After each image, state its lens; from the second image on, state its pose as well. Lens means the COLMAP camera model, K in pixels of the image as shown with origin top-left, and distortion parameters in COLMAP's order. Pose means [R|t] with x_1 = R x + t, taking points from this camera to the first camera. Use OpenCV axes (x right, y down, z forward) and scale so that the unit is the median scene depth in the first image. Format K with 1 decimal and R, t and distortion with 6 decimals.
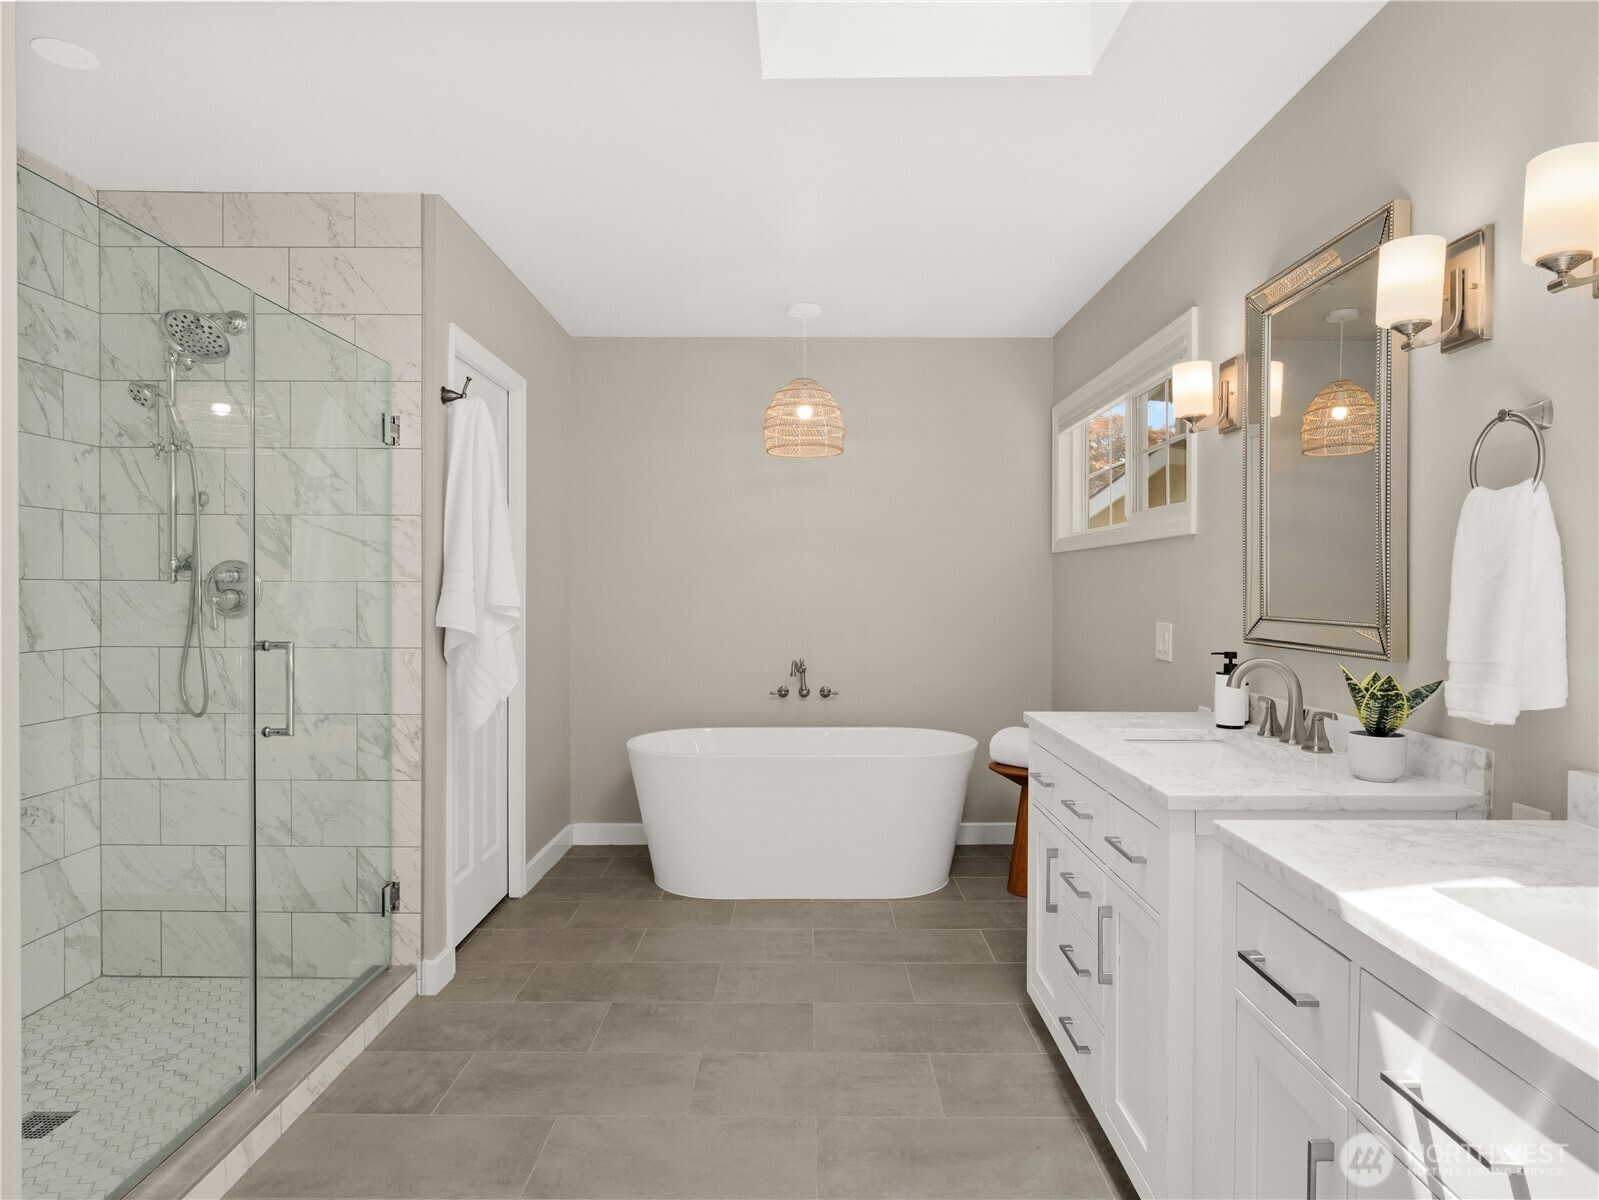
lens RADIAL K [[932.3, 0, 792.2], [0, 932.3, 599.7], [0, 0, 1]] dist [-0.002052, -0.001959]
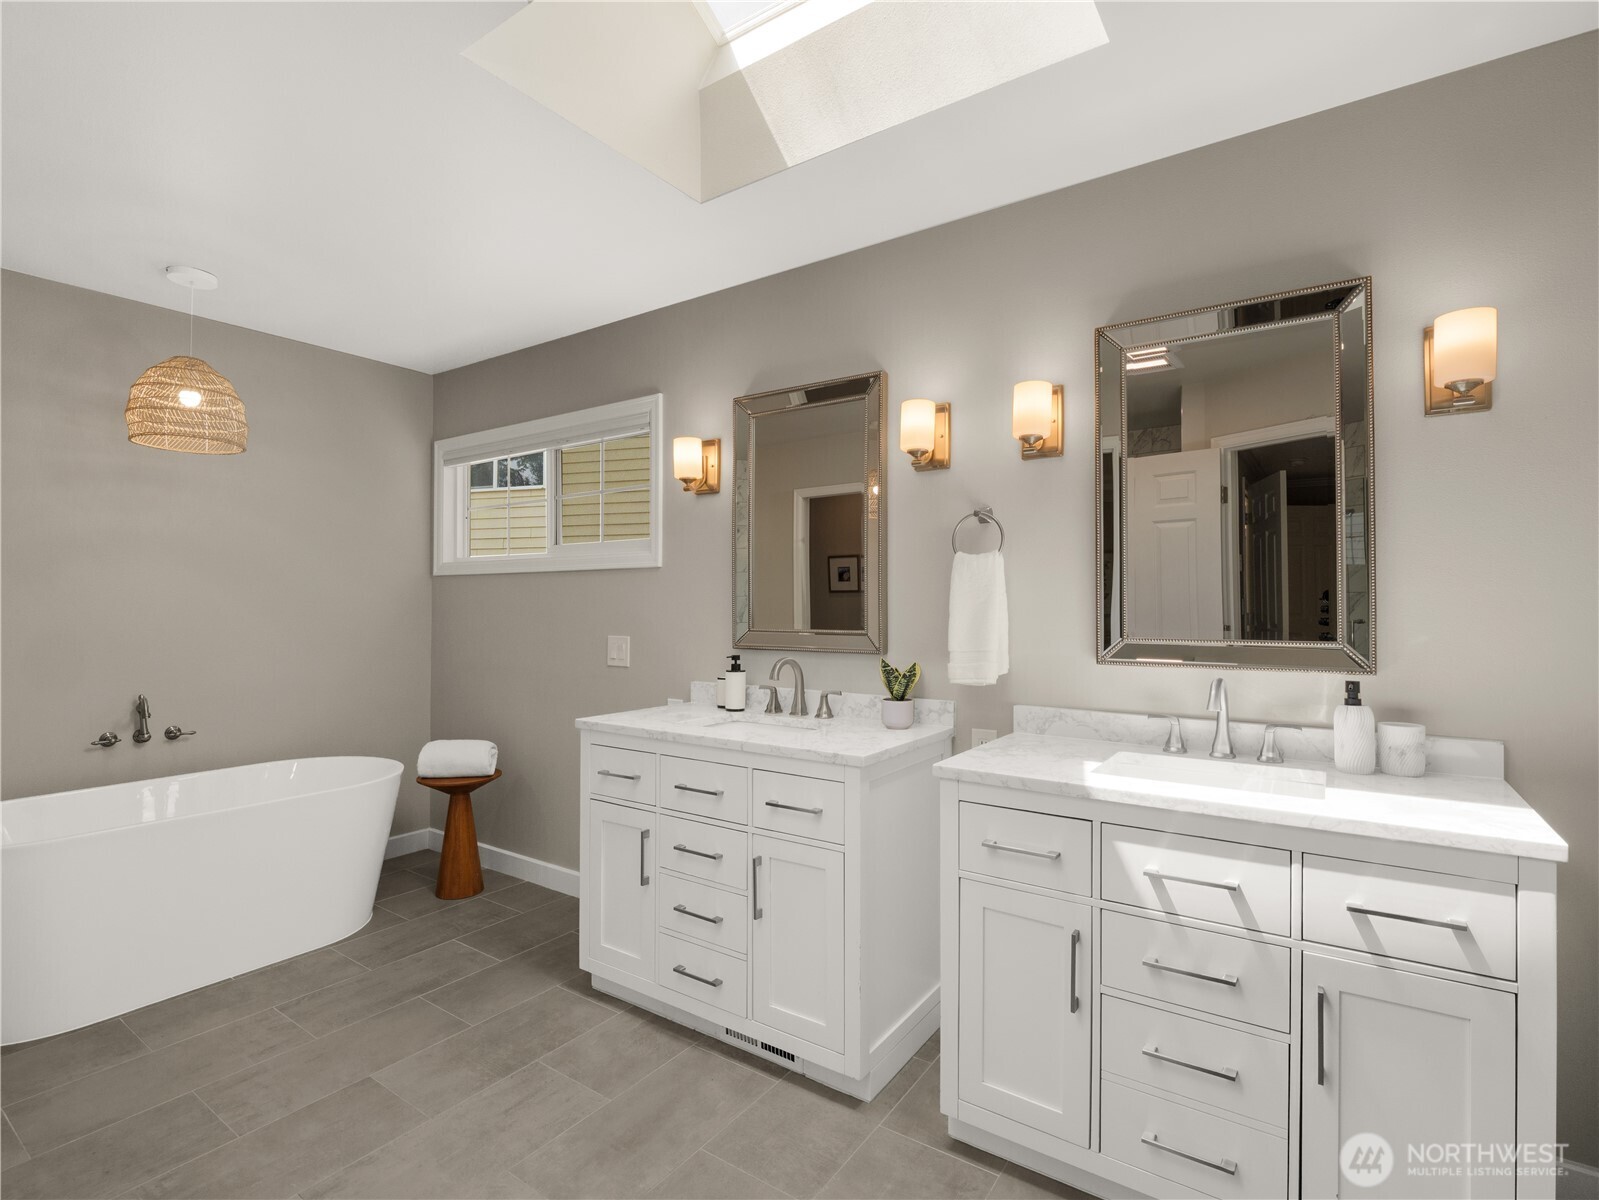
lens RADIAL K [[778.7, 0, 790.8], [0, 778.7, 594.5], [0, 0, 1]] dist [-0.010269, -0.002926]
pose [[0.563913, 0.012002, 0.825747, -0.359398], [0.011084, 0.999694, -0.022099, -0.006163], [-0.825760, 0.021615, 0.563607, 0.238516]]
